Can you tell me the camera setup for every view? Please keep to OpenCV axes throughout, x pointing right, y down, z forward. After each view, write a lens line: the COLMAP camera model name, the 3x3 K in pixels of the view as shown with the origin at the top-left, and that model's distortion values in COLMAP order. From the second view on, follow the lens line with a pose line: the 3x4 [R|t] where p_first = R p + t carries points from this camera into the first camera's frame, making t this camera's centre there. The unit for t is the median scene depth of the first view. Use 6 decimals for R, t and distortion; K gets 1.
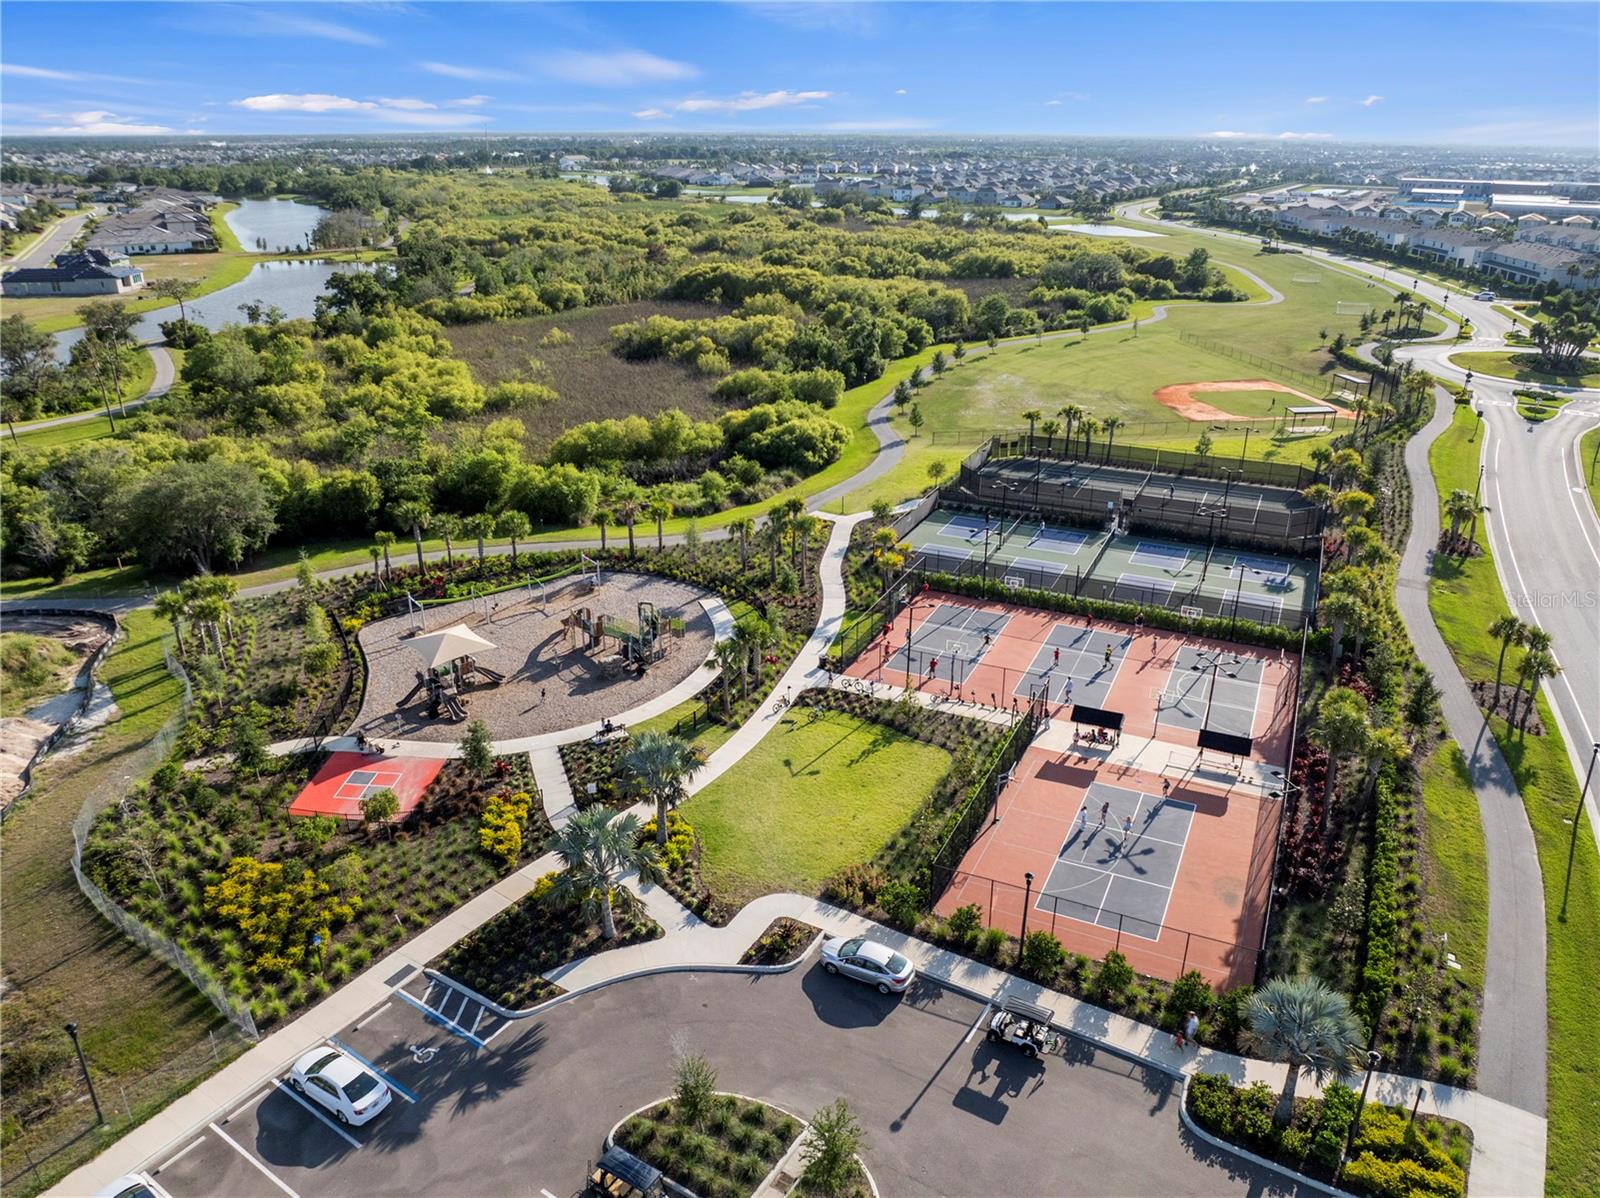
lens RADIAL K [[1127.4, 0, 806.1], [0, 1127.4, 600.2], [0, 0, 1]] dist [-0.053422, 0.026743]
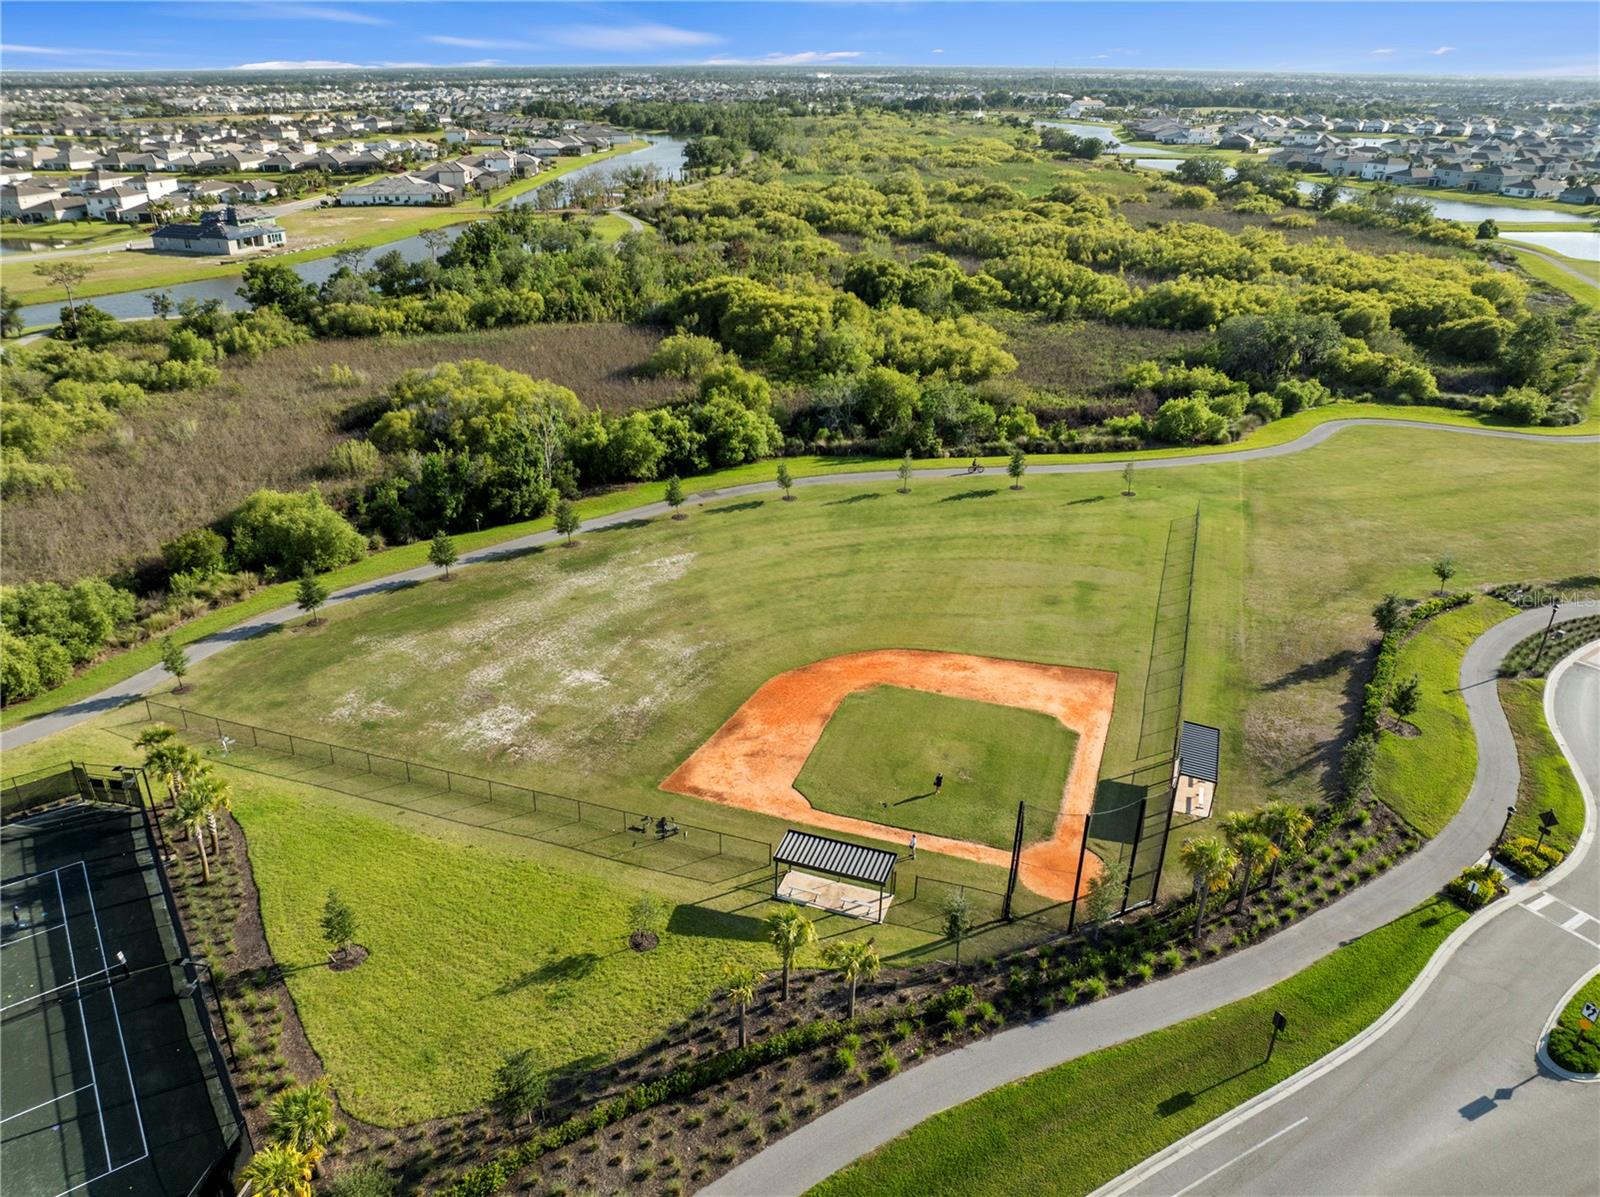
lens RADIAL K [[1127.4, 0, 806.1], [0, 1127.4, 599.7], [0, 0, 1]] dist [-0.053422, 0.026743]
pose [[0.869919, 0.214240, -0.444231, 0.964077], [-0.192208, 0.976776, 0.094679, -0.478304], [0.454199, 0.003022, 0.890895, 0.986749]]
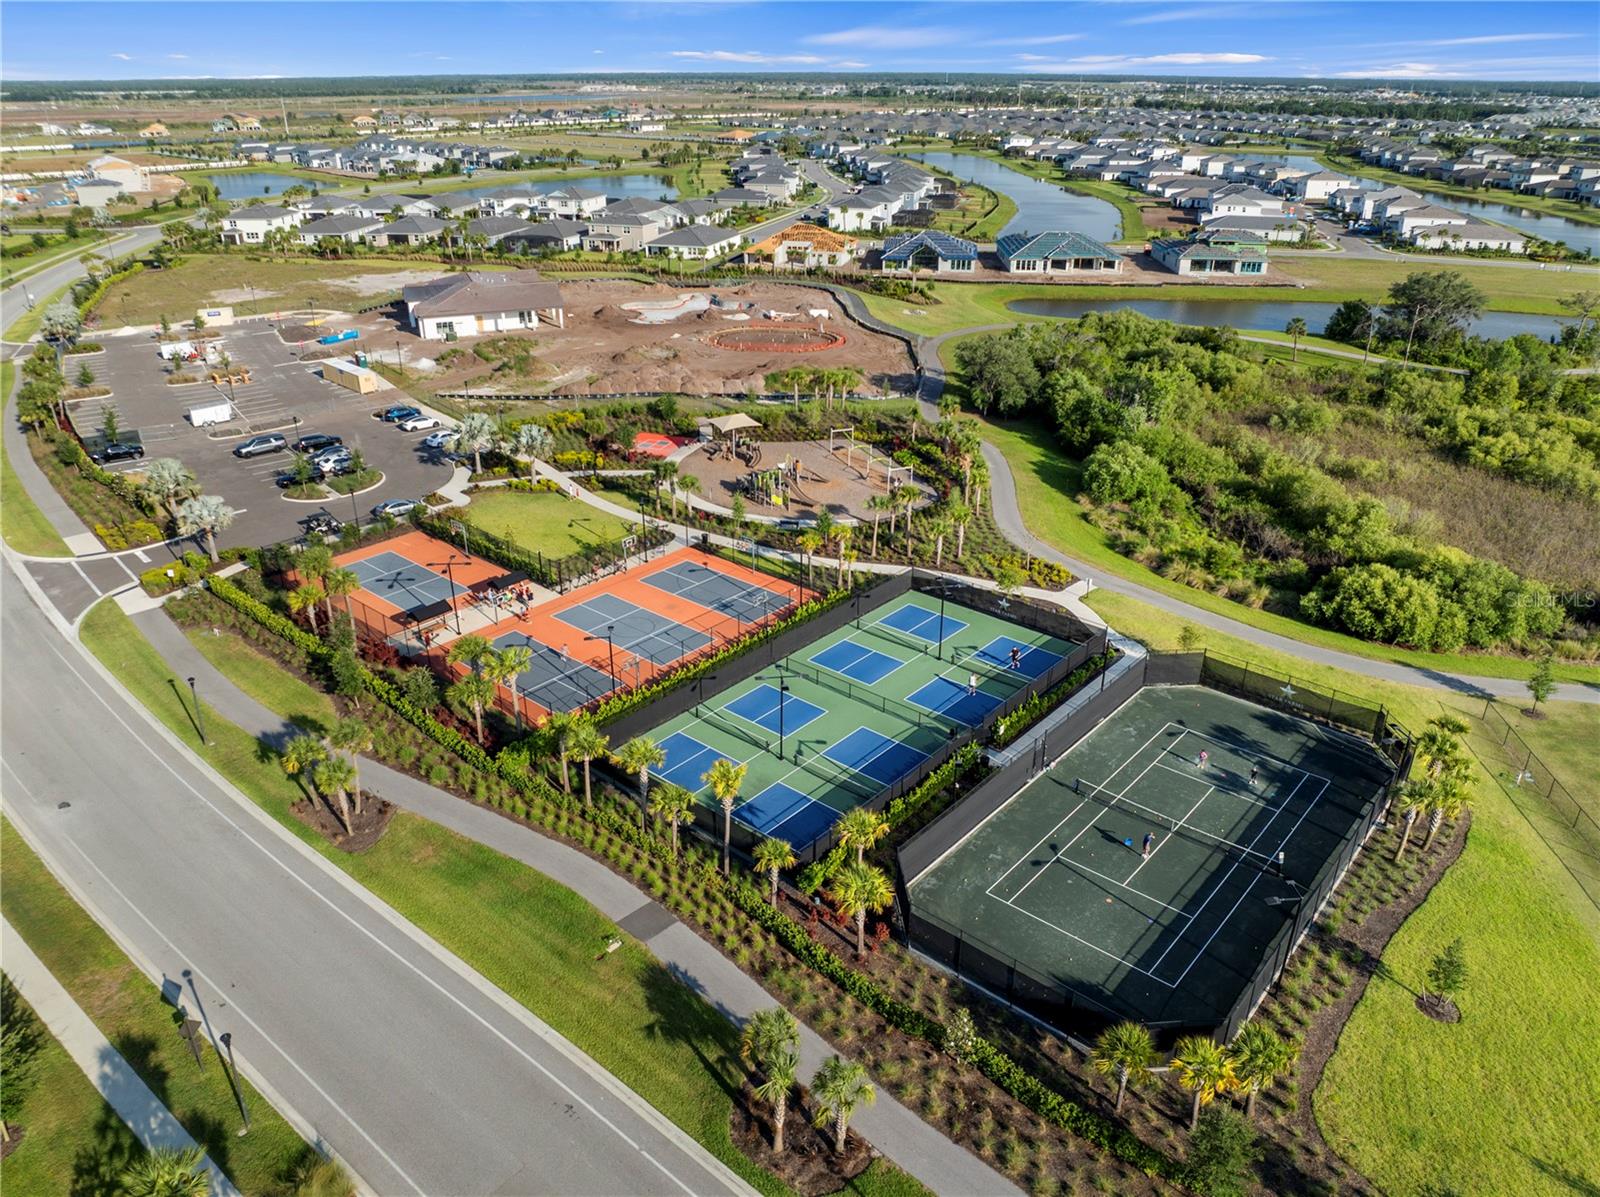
lens RADIAL K [[1127.4, 0, 806.1], [0, 1127.4, 599.7], [0, 0, 1]] dist [-0.053422, 0.026743]
pose [[-0.266423, 0.411584, -0.871560, 1.056284], [-0.375838, 0.788305, 0.487156, -0.524562], [0.887561, 0.457355, -0.055334, 1.097420]]
